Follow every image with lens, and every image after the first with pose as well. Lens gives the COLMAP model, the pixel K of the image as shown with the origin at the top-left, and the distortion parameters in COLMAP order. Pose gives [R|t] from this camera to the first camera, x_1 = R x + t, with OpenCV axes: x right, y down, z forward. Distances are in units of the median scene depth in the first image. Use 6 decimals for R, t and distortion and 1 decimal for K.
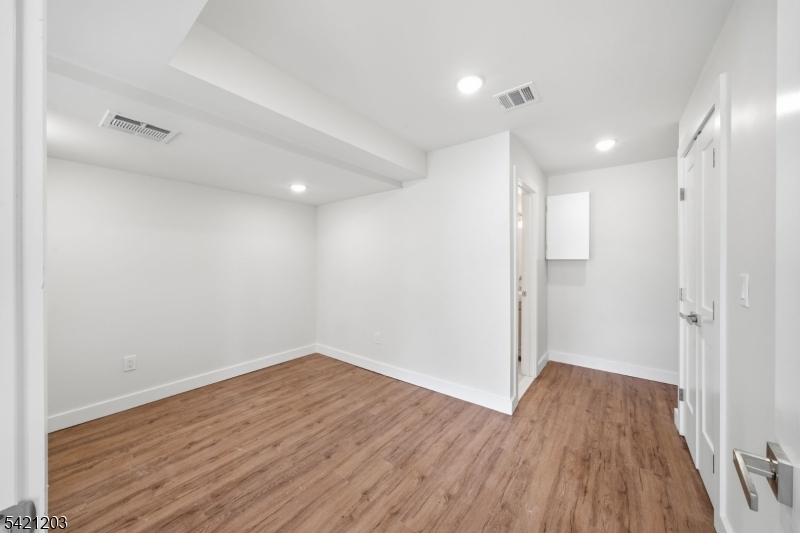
lens RADIAL K [[278.8, 0, 397.6], [0, 278.8, 263.5], [0, 0, 1]] dist [0.006404, 0.000264]
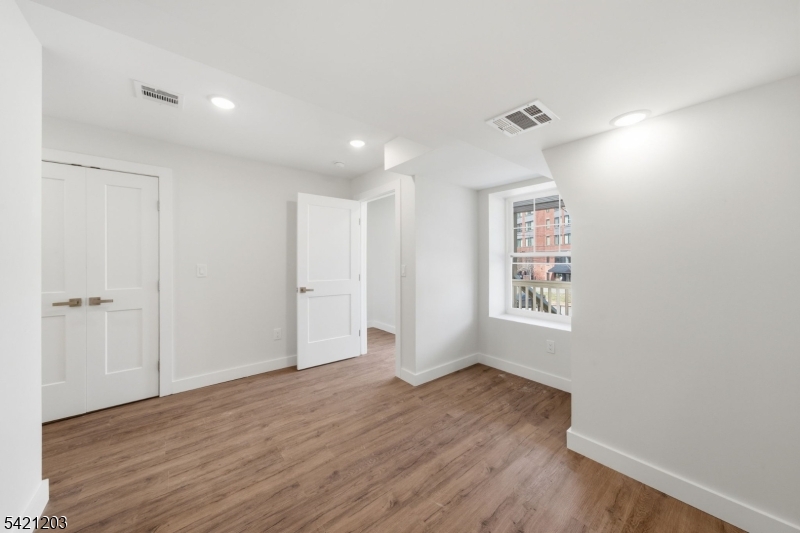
lens RADIAL K [[278.8, 0, 402.0], [0, 278.8, 262.8], [0, 0, 1]] dist [0.006404, 0.000264]
pose [[-0.978046, 0.001625, 0.208384, -0.674607], [0.003008, 0.999976, 0.006320, 0.002555], [-0.208369, 0.006808, -0.978027, 1.908844]]
